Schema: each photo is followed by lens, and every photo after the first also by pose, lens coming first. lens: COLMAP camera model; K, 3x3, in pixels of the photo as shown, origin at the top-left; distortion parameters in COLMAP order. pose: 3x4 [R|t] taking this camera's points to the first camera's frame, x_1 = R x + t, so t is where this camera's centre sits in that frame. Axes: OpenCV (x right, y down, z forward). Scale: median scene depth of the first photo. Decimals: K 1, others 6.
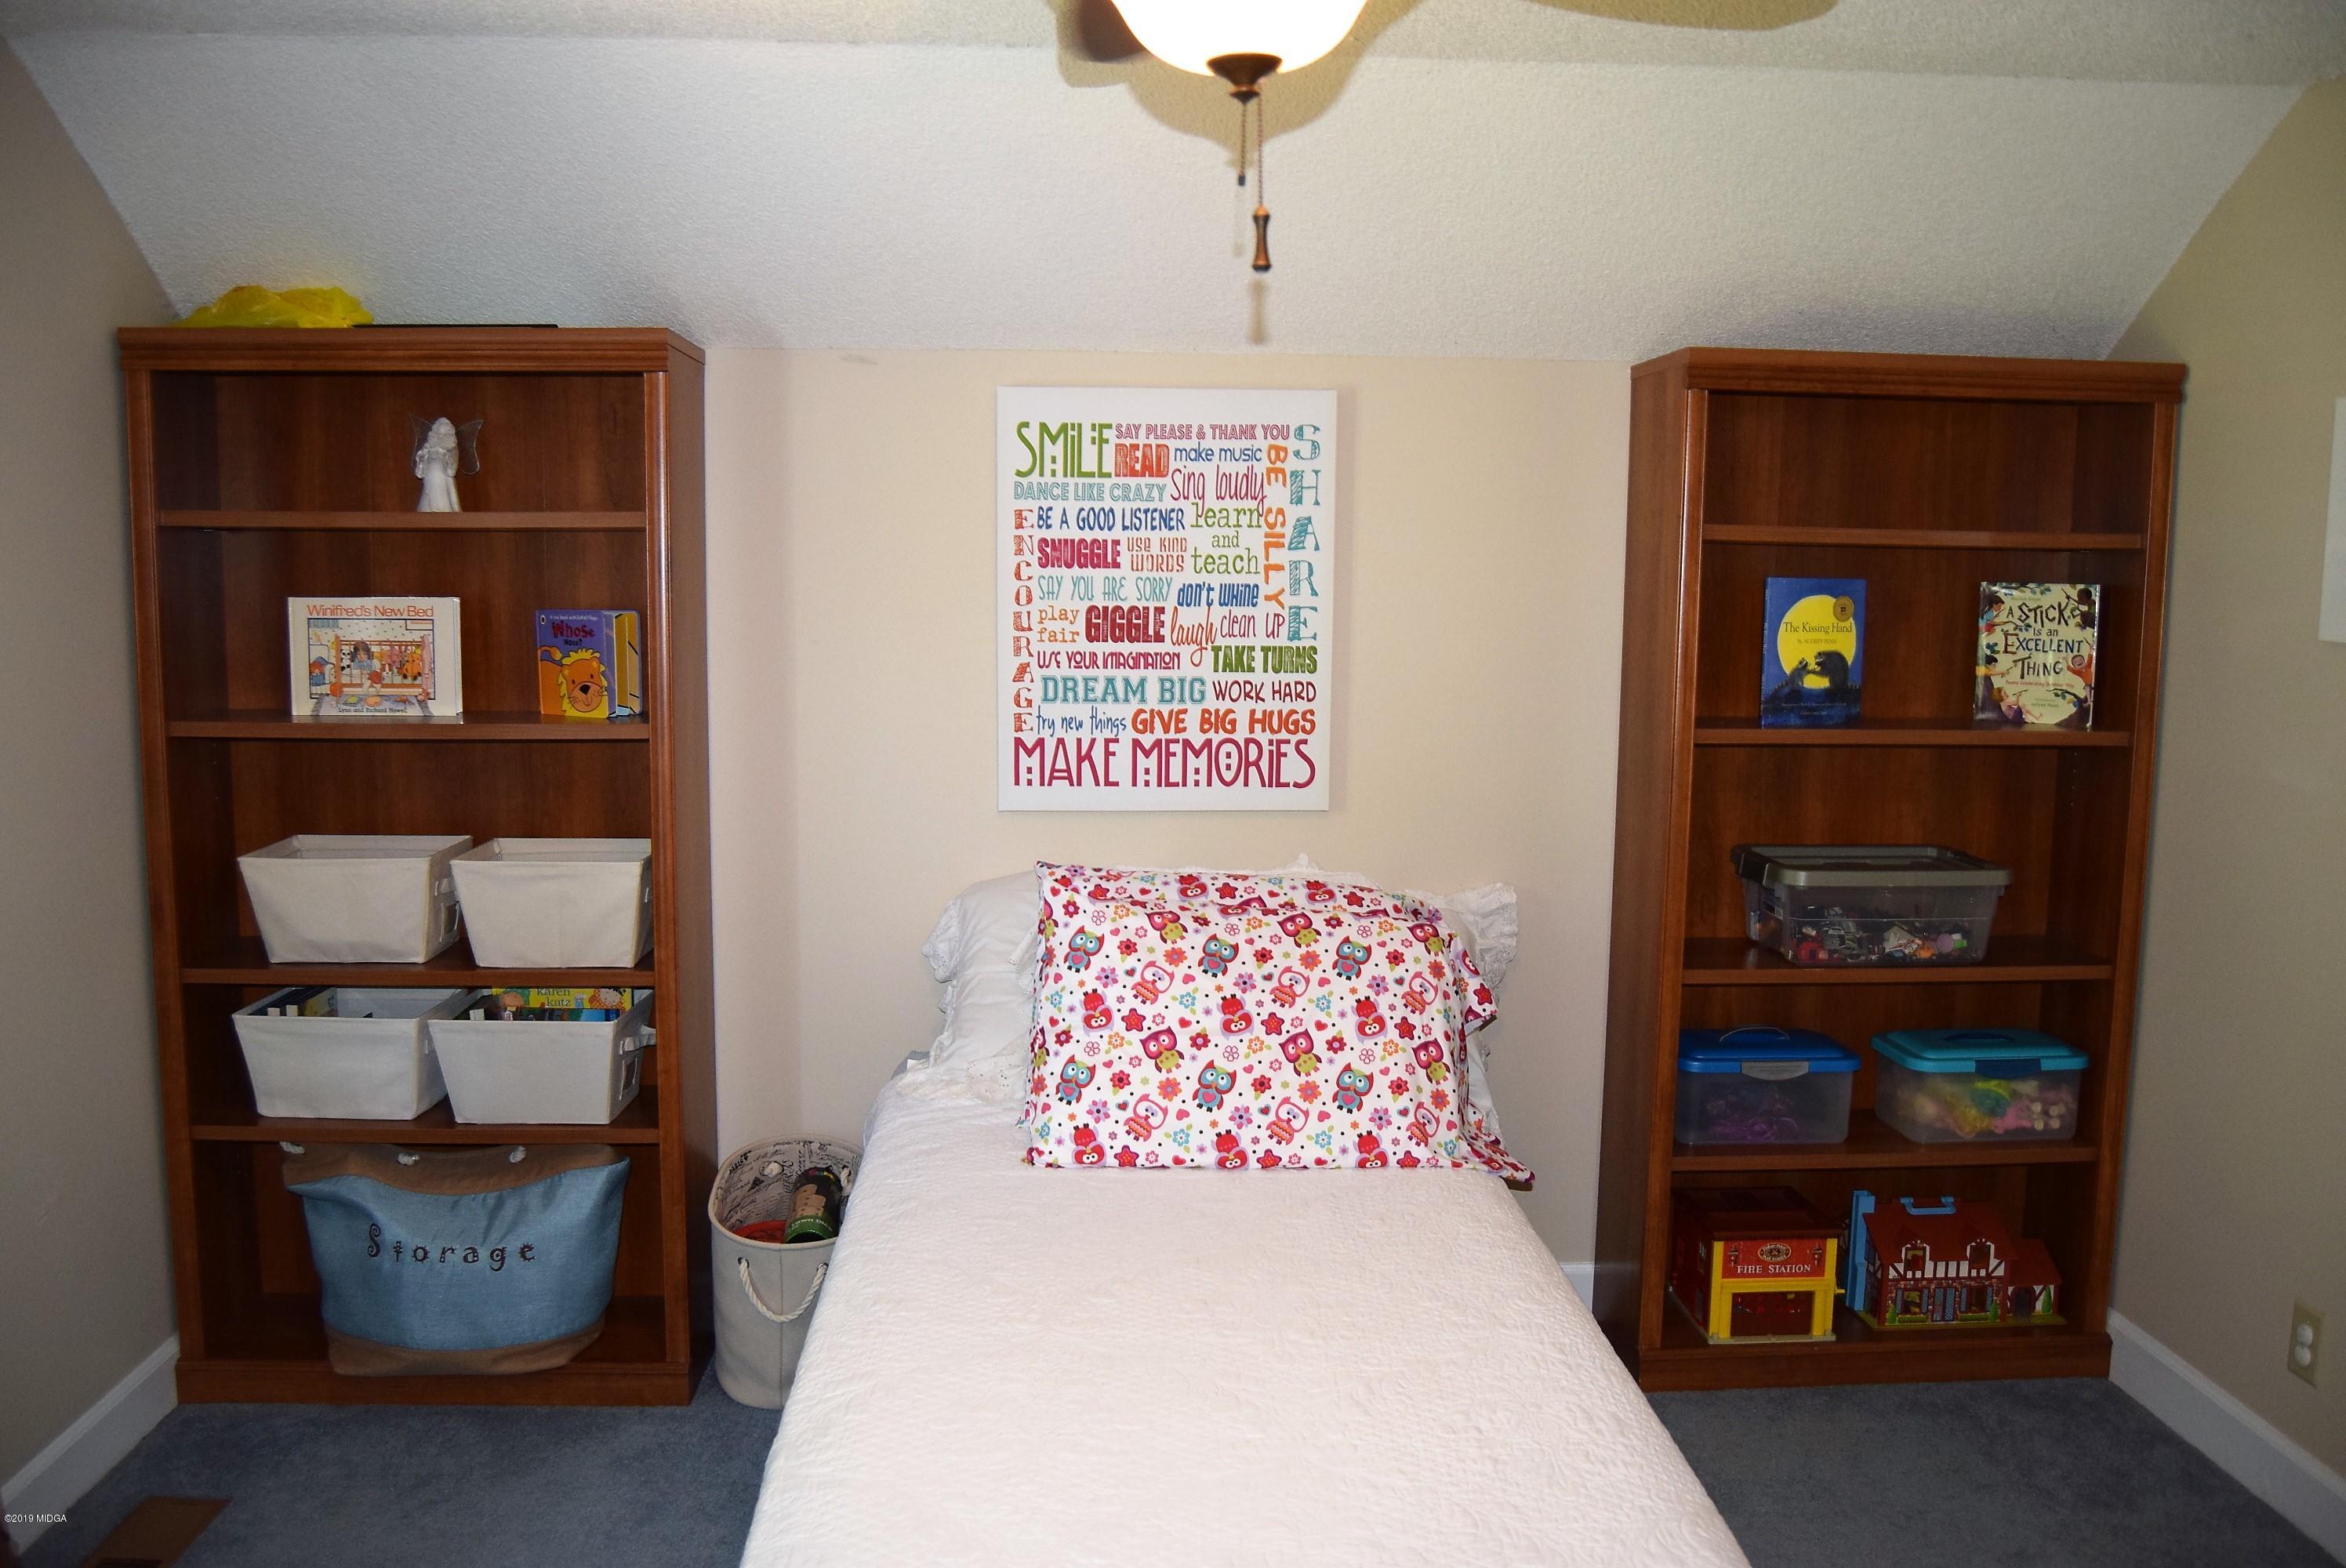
lens RADIAL K [[1855.9, 0, 1180.6], [0, 1855.9, 781.1], [0, 0, 1]] dist [-0.093388, 0.033888]
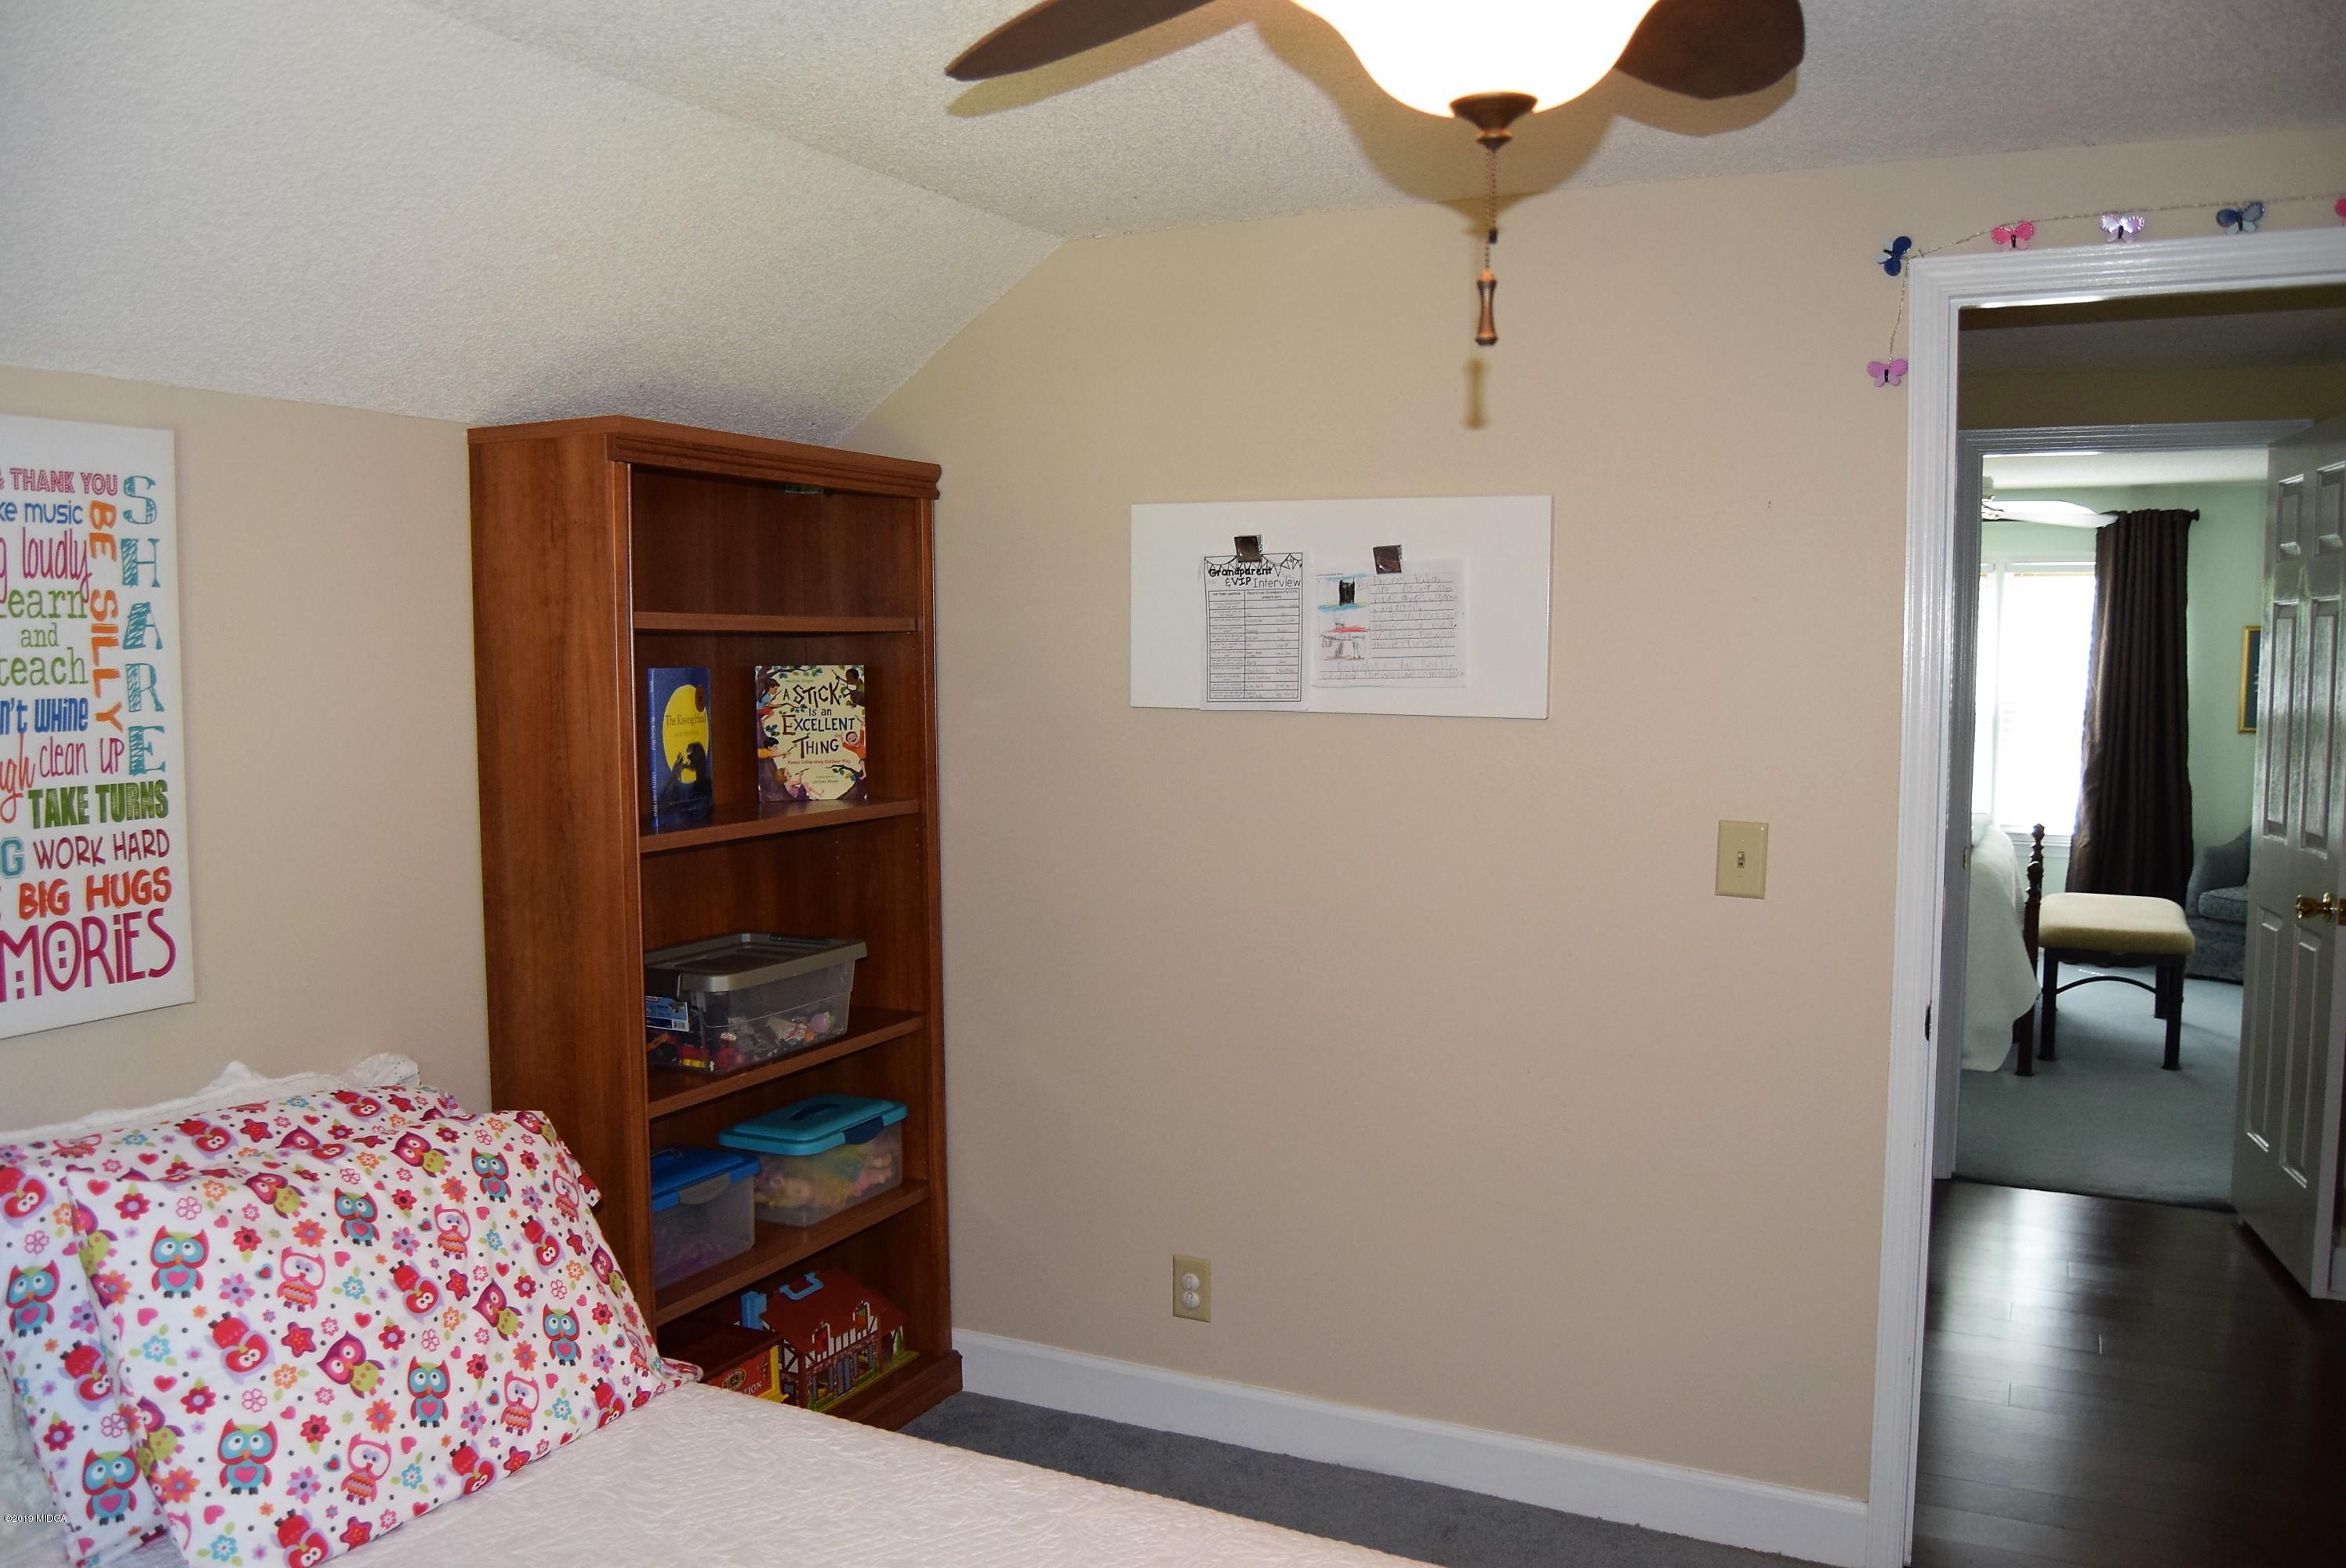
lens RADIAL K [[1855.9, 0, 1170.4], [0, 1855.9, 796.3], [0, 0, 1]] dist [-0.093388, 0.033888]
pose [[0.489046, -0.081534, 0.868439, -0.356907], [0.109146, 0.993517, 0.031813, -0.046471], [-0.865403, 0.079229, 0.494774, 0.311621]]
